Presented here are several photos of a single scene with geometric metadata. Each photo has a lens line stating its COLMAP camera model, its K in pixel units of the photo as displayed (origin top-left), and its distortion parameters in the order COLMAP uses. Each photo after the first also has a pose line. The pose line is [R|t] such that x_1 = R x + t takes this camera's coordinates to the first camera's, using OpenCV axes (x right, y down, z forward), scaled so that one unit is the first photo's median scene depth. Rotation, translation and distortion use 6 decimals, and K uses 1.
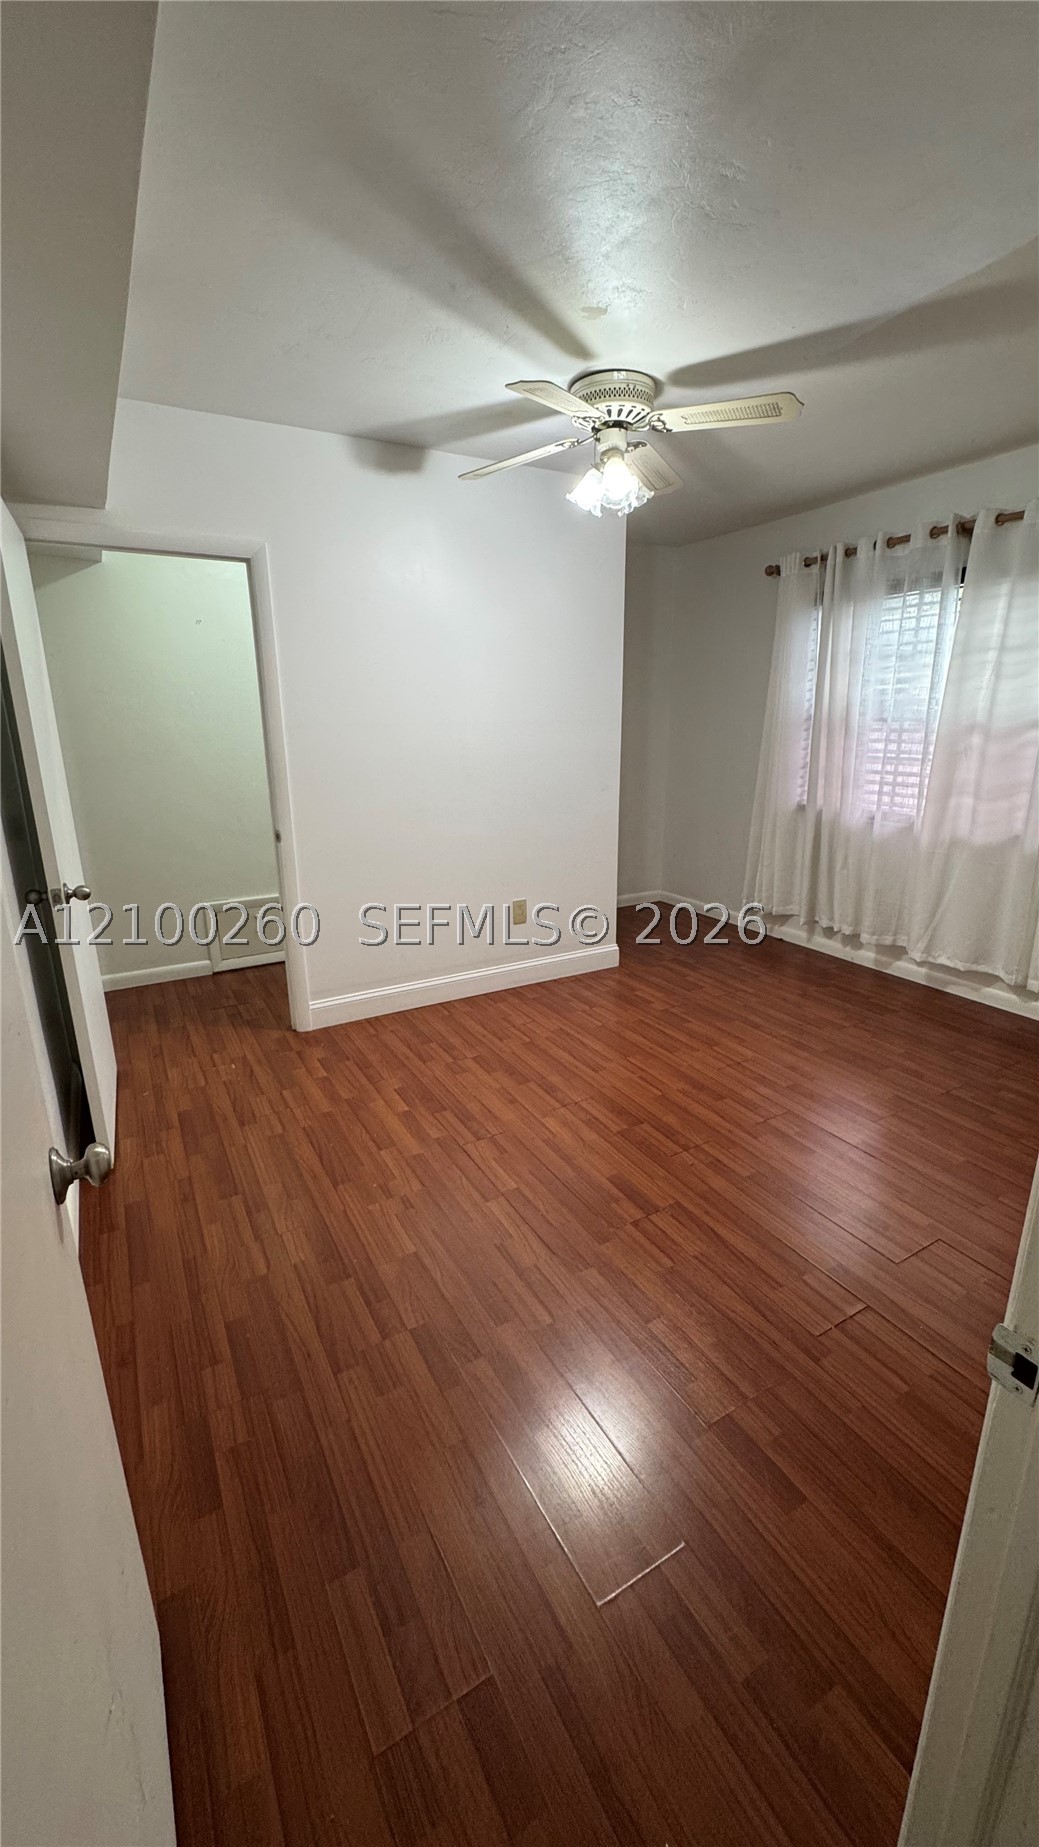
lens RADIAL K [[741.4, 0, 520.3], [0, 741.4, 926.2], [0, 0, 1]] dist [-0.003715, 0.000043]
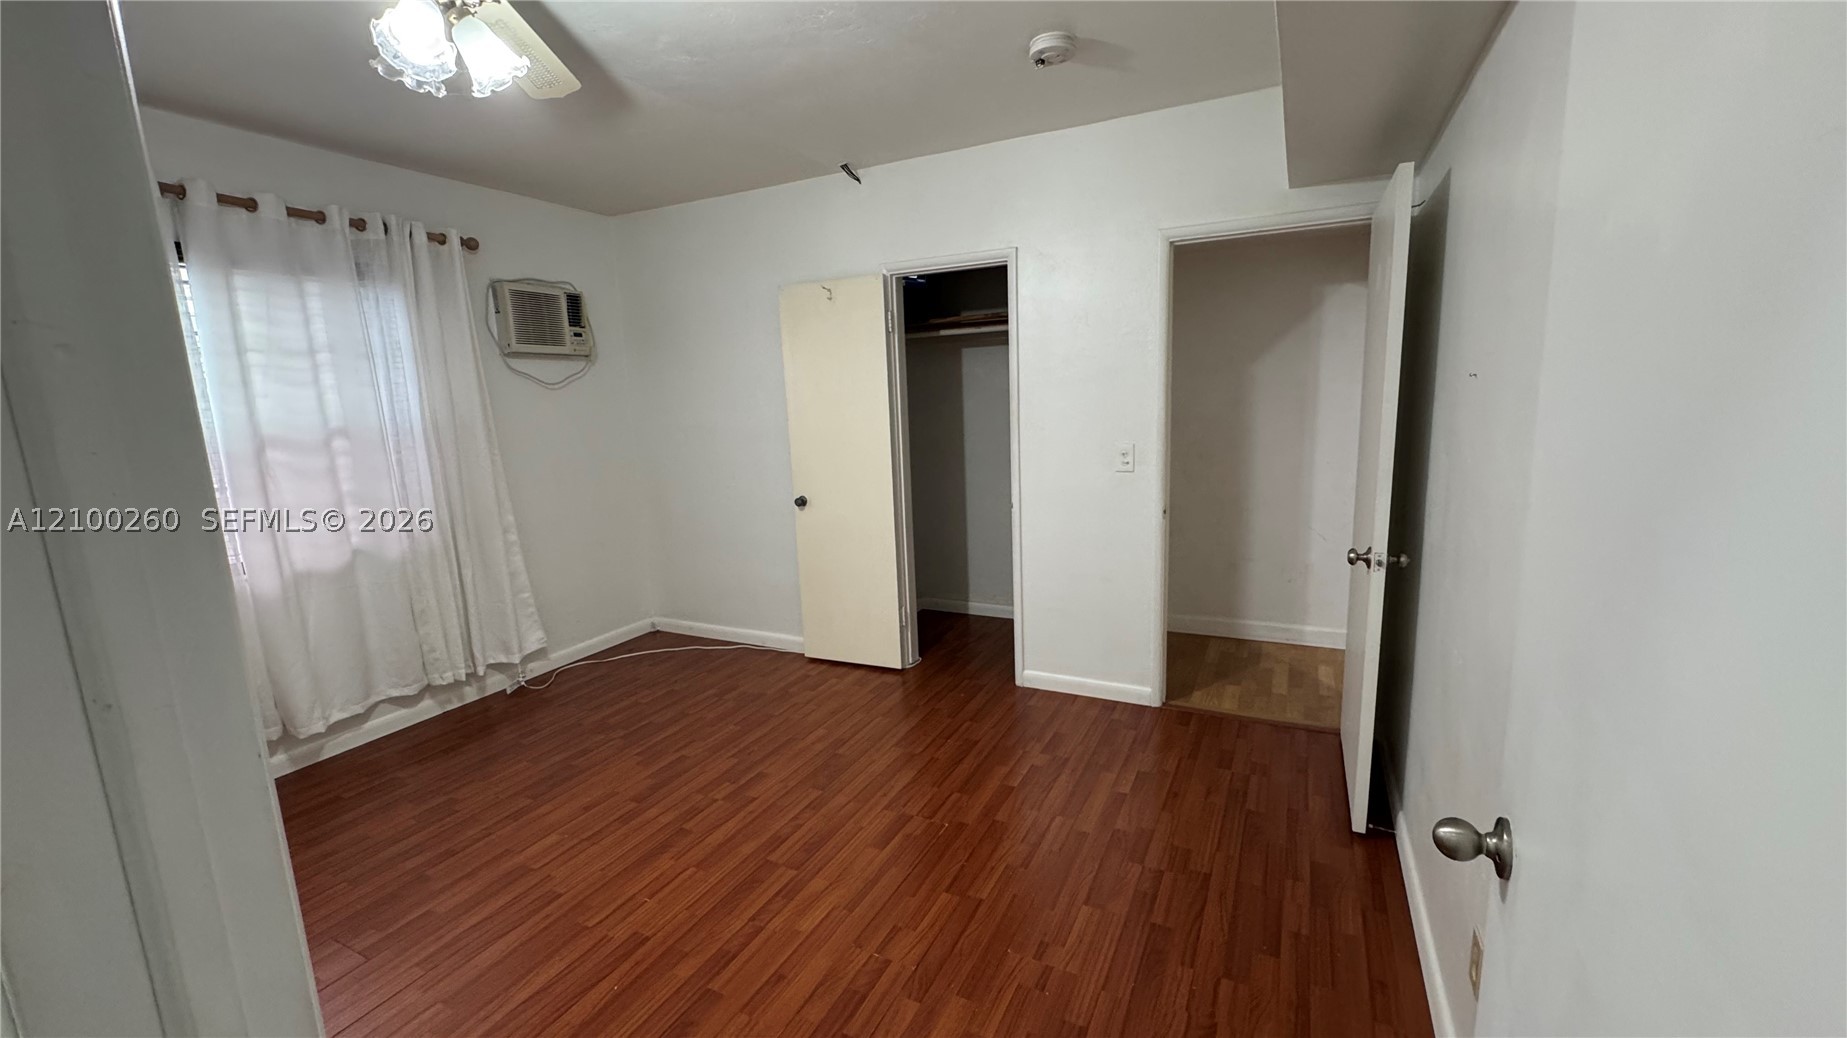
lens RADIAL K [[741.4, 0, 922.6], [0, 741.4, 517.0], [0, 0, 1]] dist [-0.003715, 0.000043]
pose [[-0.556166, -0.108169, 0.824001, -0.606975], [0.268353, 0.915008, 0.301243, -0.317141], [-0.786553, 0.388664, -0.479869, 1.103371]]
